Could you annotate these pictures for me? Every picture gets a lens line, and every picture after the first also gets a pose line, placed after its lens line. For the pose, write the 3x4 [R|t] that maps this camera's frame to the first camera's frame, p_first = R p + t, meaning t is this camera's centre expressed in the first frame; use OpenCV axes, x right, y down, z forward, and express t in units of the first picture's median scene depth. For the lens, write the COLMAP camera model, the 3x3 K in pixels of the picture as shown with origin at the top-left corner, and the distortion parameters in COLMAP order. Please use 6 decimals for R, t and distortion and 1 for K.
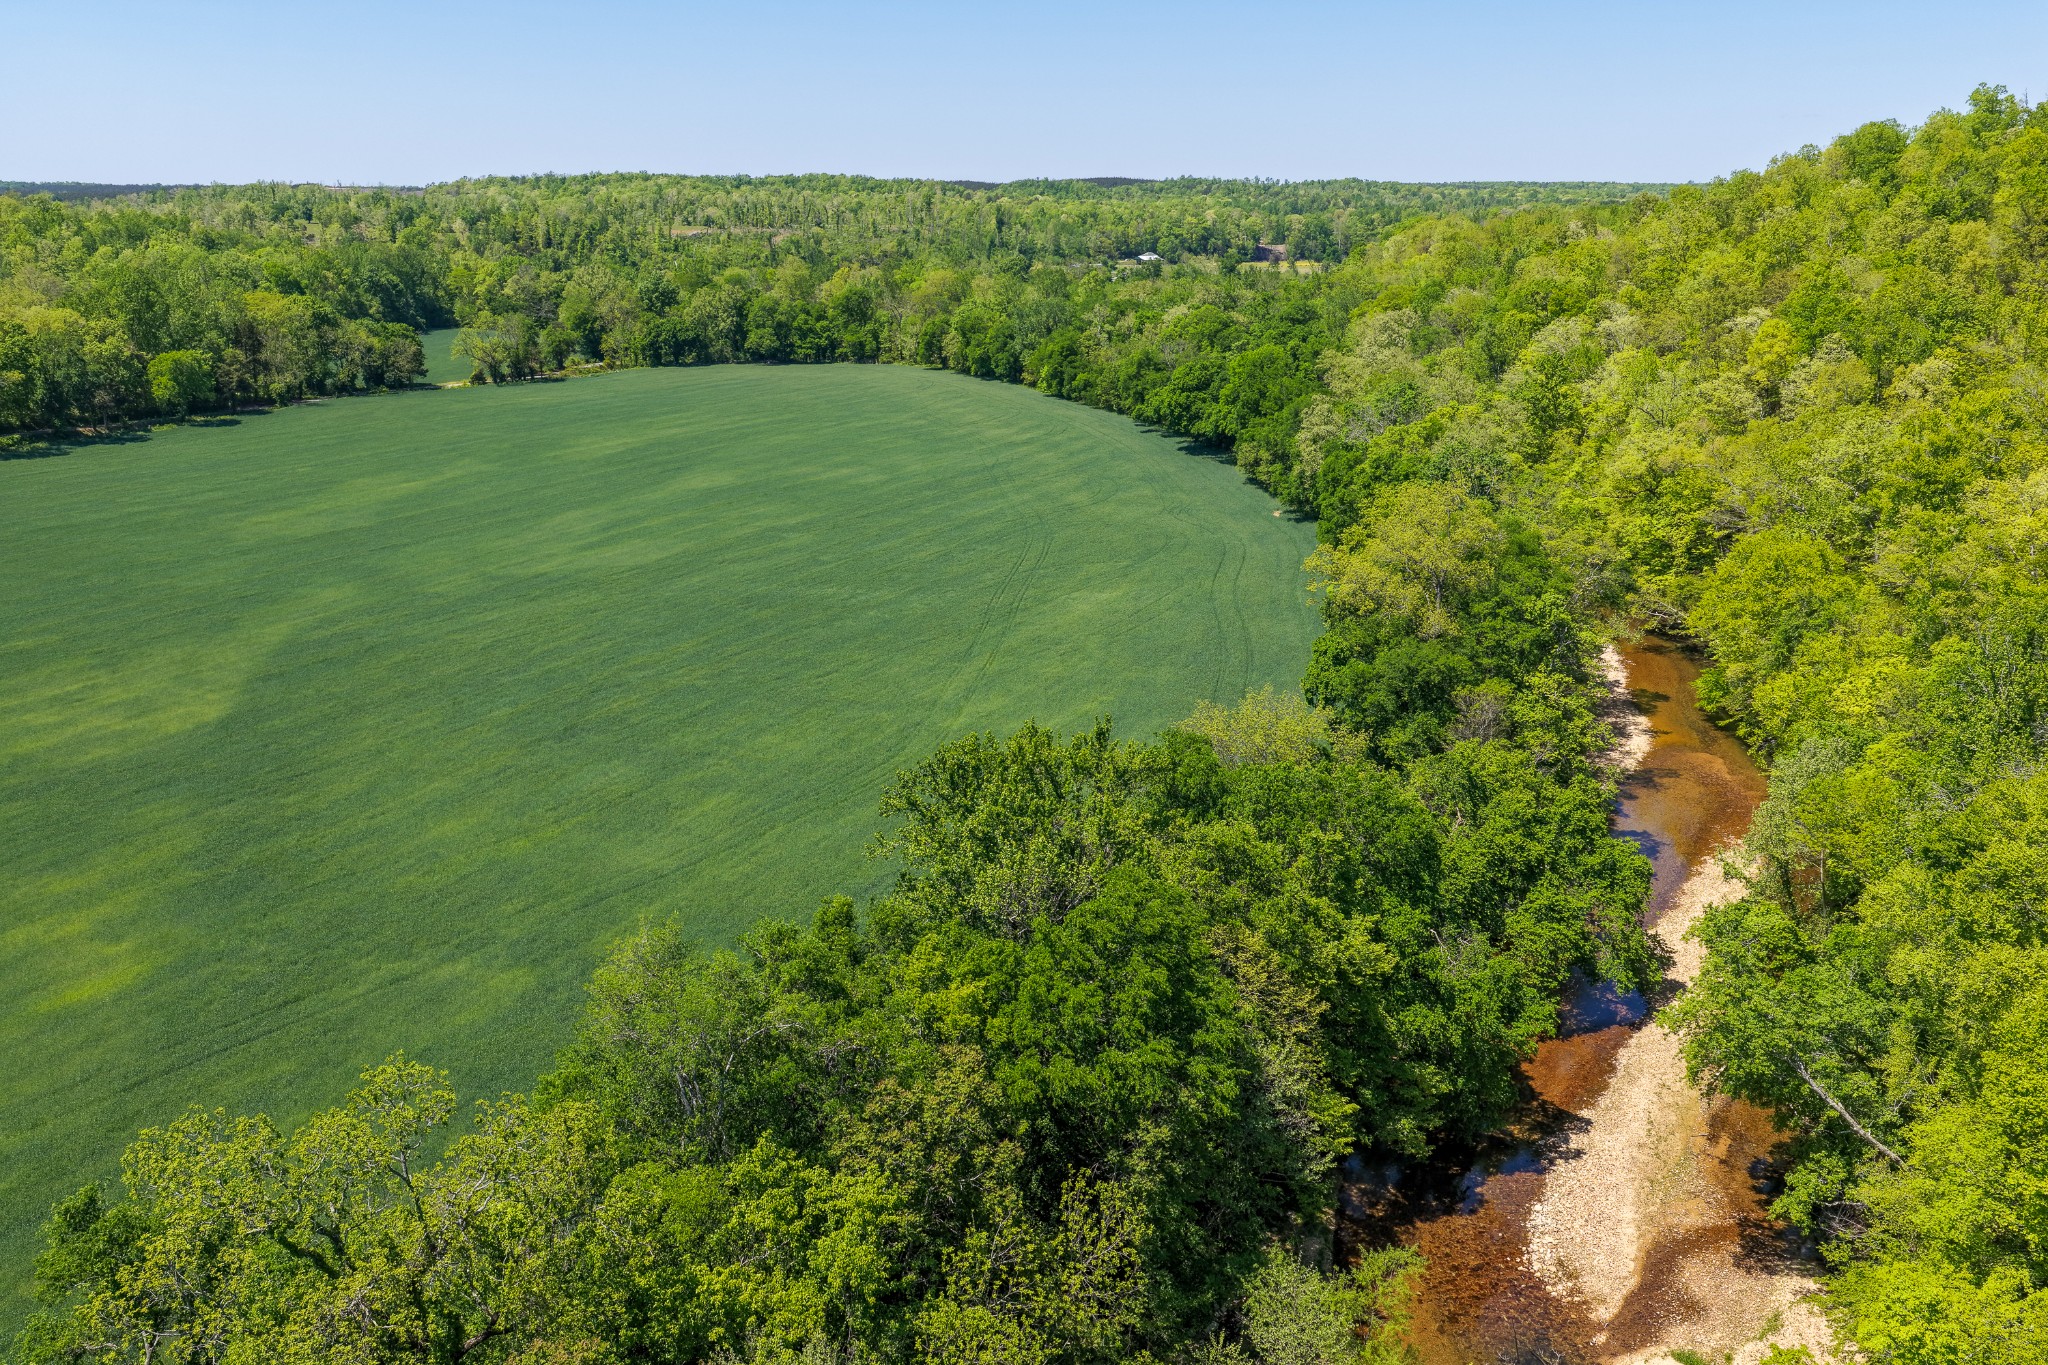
lens RADIAL K [[1695.9, 0, 1021.1], [0, 1695.9, 685.0], [0, 0, 1]] dist [-0.013948, 0.034809]
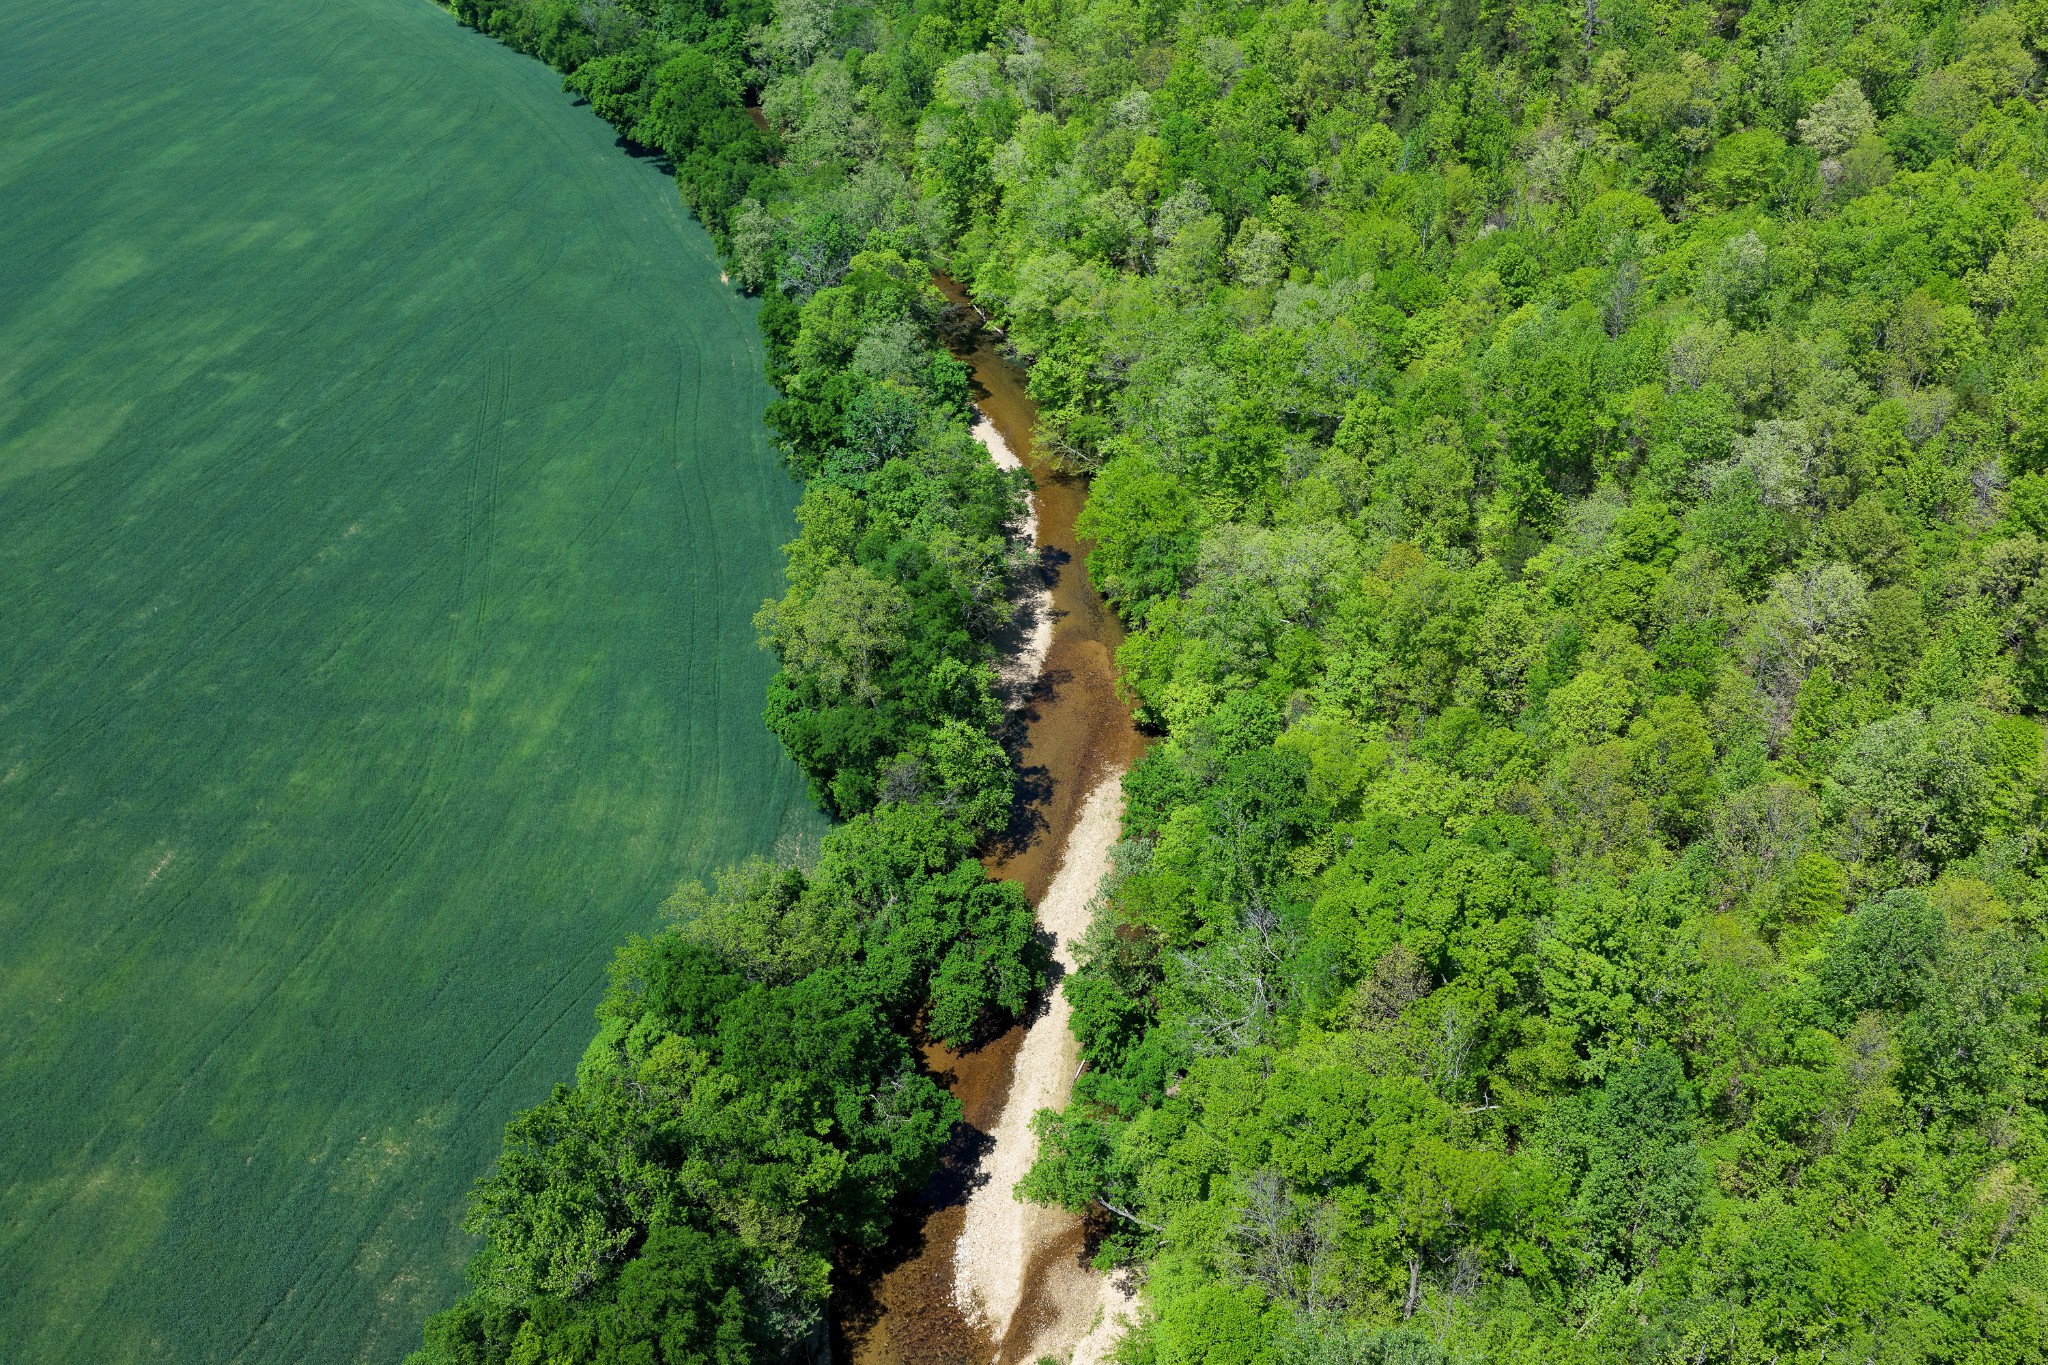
lens RADIAL K [[1695.9, 0, 1020.3], [0, 1695.9, 680.0], [0, 0, 1]] dist [-0.013948, 0.034809]
pose [[0.951799, -0.169324, 0.255749, 0.017219], [0.082693, 0.944598, 0.317641, -0.203297], [-0.295364, -0.281181, 0.913070, -0.081077]]
